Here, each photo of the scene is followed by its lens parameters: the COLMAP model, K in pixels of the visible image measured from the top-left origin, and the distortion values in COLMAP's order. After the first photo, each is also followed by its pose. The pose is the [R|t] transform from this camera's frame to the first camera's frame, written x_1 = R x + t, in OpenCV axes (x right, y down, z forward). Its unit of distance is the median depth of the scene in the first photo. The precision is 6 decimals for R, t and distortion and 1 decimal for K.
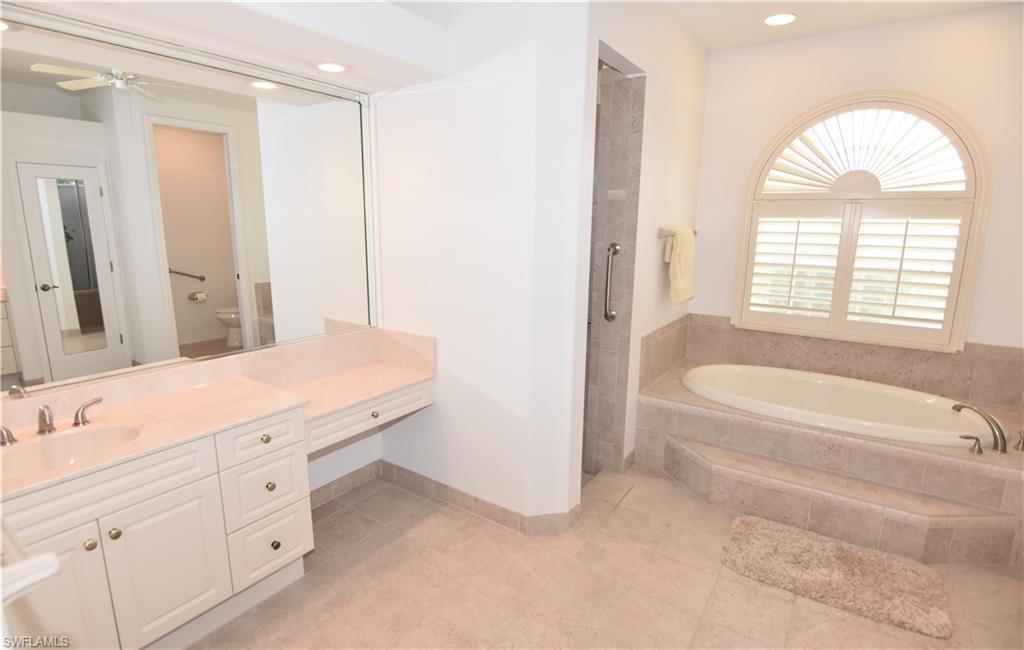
lens RADIAL K [[519.5, 0, 512.0], [0, 519.5, 325.0], [0, 0, 1]] dist [-0.001964, 0.000201]
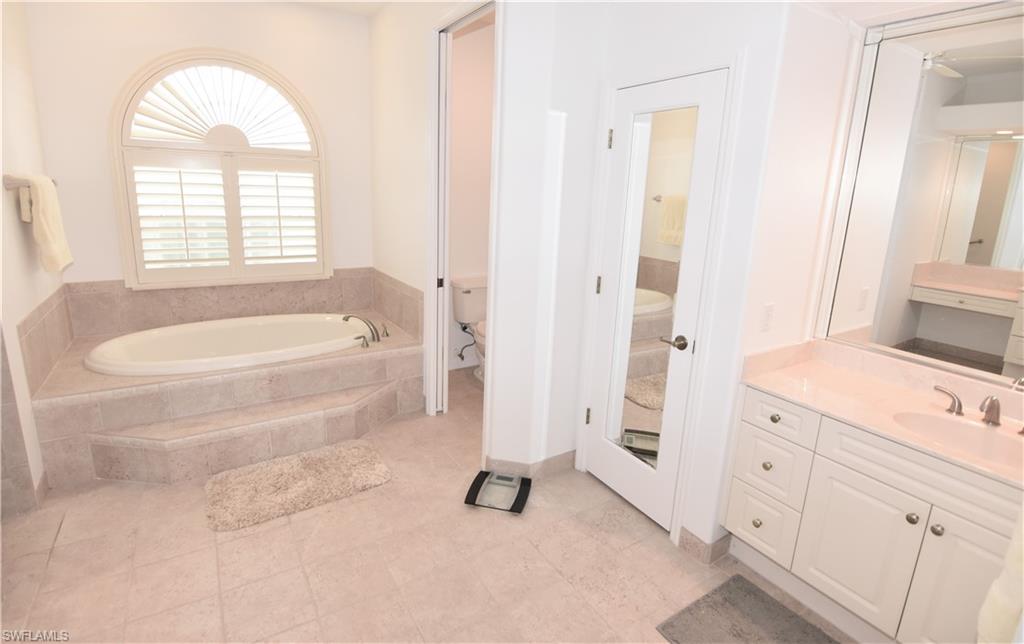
lens RADIAL K [[503.0, 0, 509.9], [0, 503.0, 299.7], [0, 0, 1]] dist [-0.002054, -0.001104]
pose [[0.414515, -0.197896, 0.888265, -0.088240], [0.149460, 0.977620, 0.148057, -0.013055], [-0.897685, 0.071388, 0.434816, 0.059029]]
